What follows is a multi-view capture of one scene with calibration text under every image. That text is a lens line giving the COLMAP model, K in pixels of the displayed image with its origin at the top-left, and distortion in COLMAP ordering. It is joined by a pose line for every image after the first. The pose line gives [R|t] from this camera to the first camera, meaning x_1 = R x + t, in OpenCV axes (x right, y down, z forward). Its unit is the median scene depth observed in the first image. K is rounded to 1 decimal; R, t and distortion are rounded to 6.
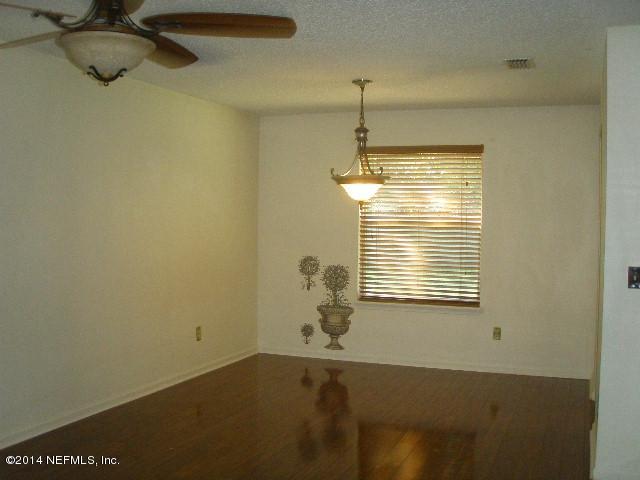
lens RADIAL K [[725.8, 0, 307.0], [0, 725.8, 241.6], [0, 0, 1]] dist [-0.207455, 0.218465]
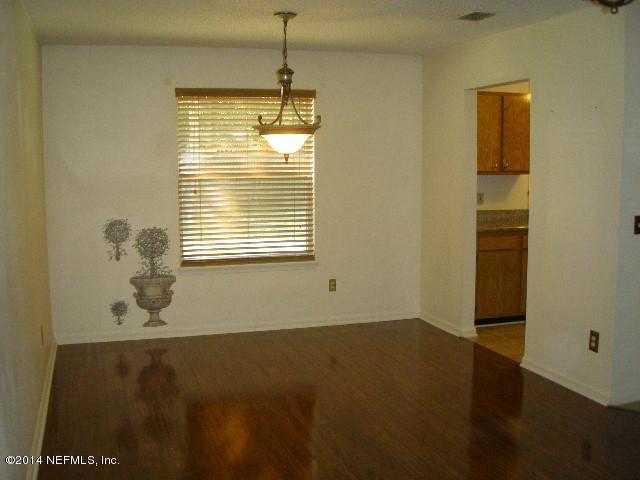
lens RADIAL K [[725.8, 0, 307.0], [0, 725.8, 241.6], [0, 0, 1]] dist [-0.207455, 0.218465]
pose [[0.776858, -0.092524, 0.622841, -0.343875], [0.038397, 0.994266, 0.099807, -0.028462], [-0.628503, -0.053621, 0.775956, 0.234406]]
